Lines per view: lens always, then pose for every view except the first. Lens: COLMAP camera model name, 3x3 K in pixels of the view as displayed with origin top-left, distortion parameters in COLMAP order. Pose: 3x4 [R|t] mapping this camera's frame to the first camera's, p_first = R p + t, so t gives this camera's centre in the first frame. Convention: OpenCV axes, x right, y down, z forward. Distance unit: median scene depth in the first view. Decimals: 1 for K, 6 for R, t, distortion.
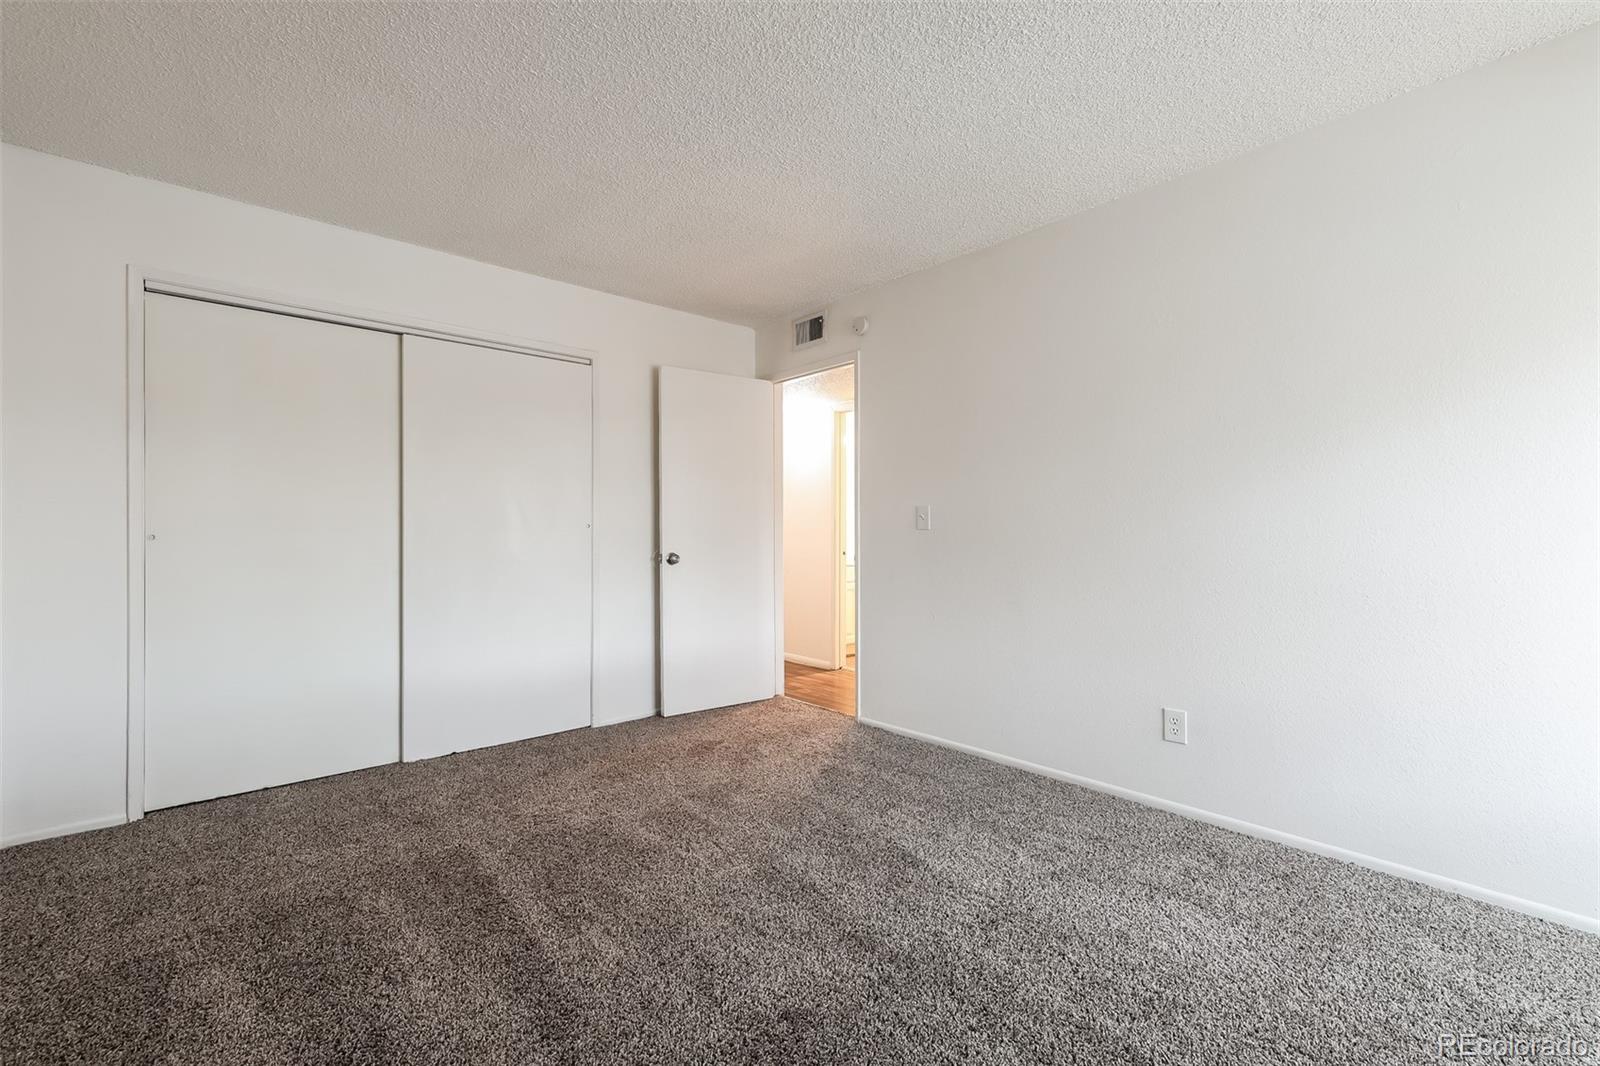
lens RADIAL K [[696.9, 0, 795.4], [0, 696.9, 525.3], [0, 0, 1]] dist [0.000895, -0.000213]
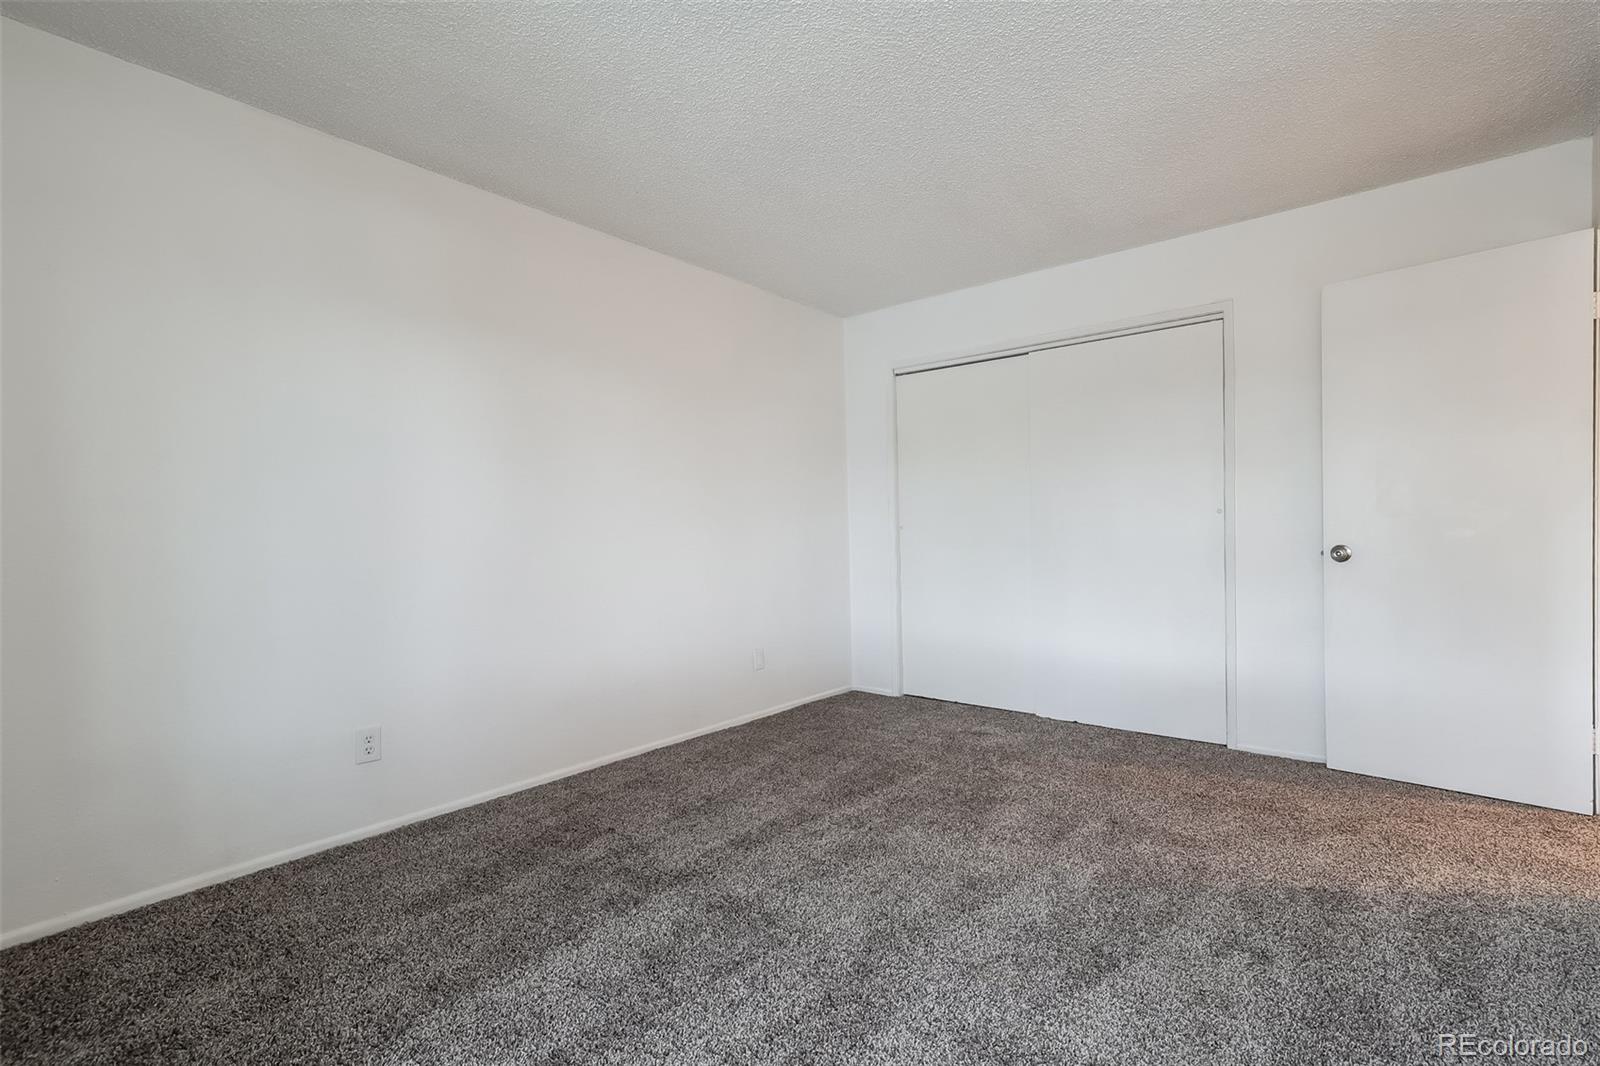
lens RADIAL K [[696.9, 0, 795.4], [0, 696.9, 525.3], [0, 0, 1]] dist [0.000895, -0.000213]
pose [[0.175945, -0.011173, -0.984337, 0.555048], [0.013353, 0.999871, -0.008963, 0.023899], [0.984309, -0.011567, 0.176071, 0.408408]]
